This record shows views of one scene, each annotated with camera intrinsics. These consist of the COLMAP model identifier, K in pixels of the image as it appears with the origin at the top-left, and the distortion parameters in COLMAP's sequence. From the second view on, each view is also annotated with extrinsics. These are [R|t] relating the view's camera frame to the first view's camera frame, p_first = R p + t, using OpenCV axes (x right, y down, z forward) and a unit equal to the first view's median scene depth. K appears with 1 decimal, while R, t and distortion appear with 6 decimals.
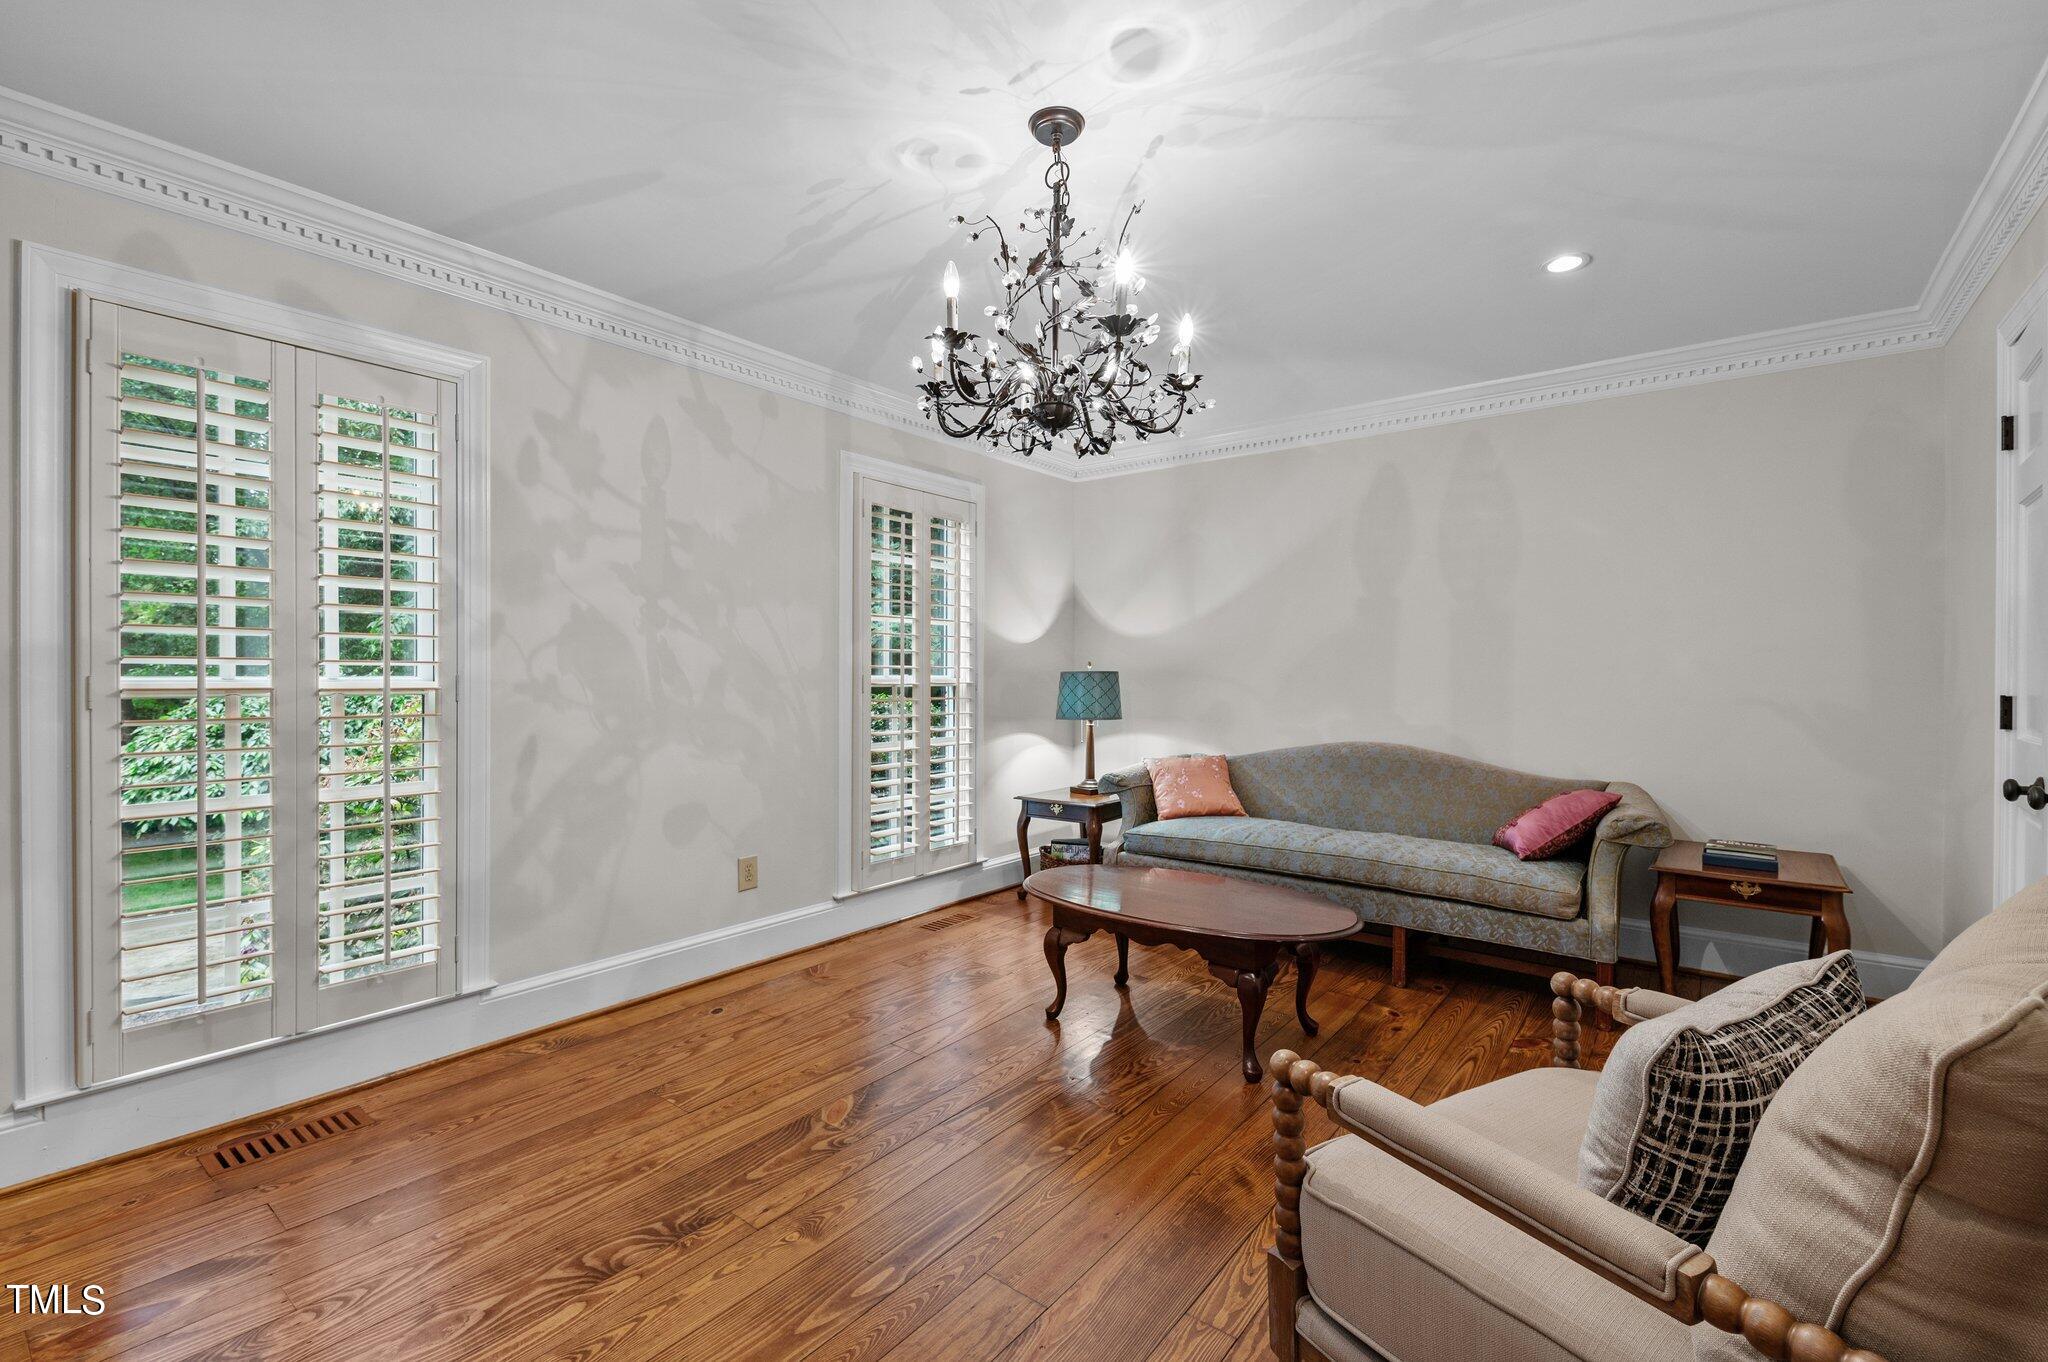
lens RADIAL K [[829.1, 0, 991.8], [0, 829.1, 679.2], [0, 0, 1]] dist [-0.000041, -0.000031]
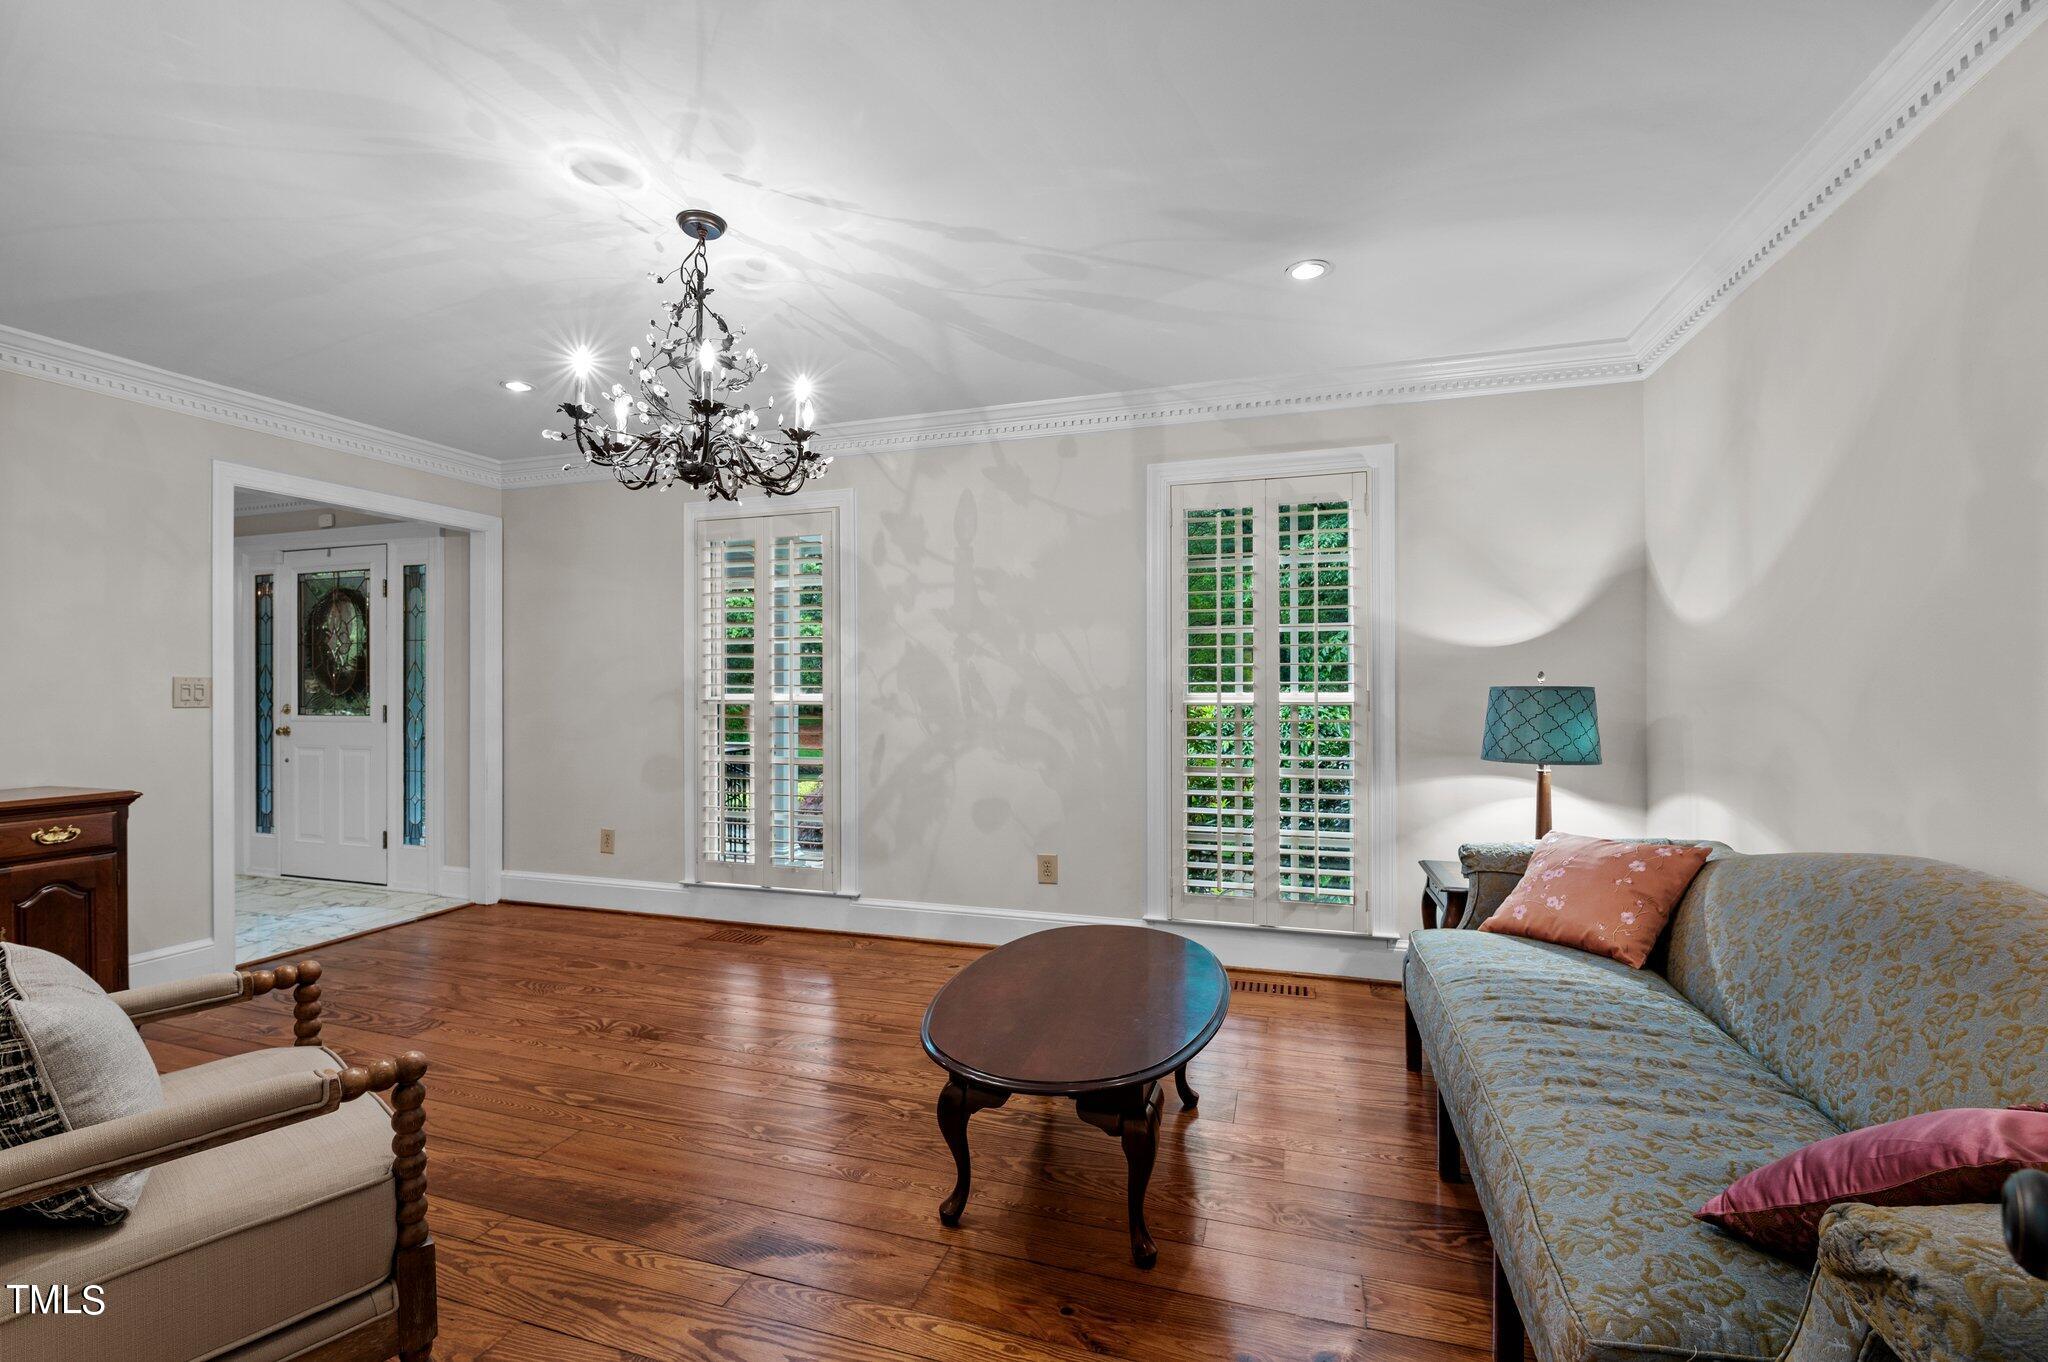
lens RADIAL K [[829.1, 0, 1034.3], [0, 829.1, 681.8], [0, 0, 1]] dist [-0.000041, -0.000031]
pose [[0.409504, -0.011531, -0.912235, 0.823081], [-0.003193, 0.999896, -0.014072, -0.004330], [0.912303, 0.008675, 0.409425, 0.589831]]
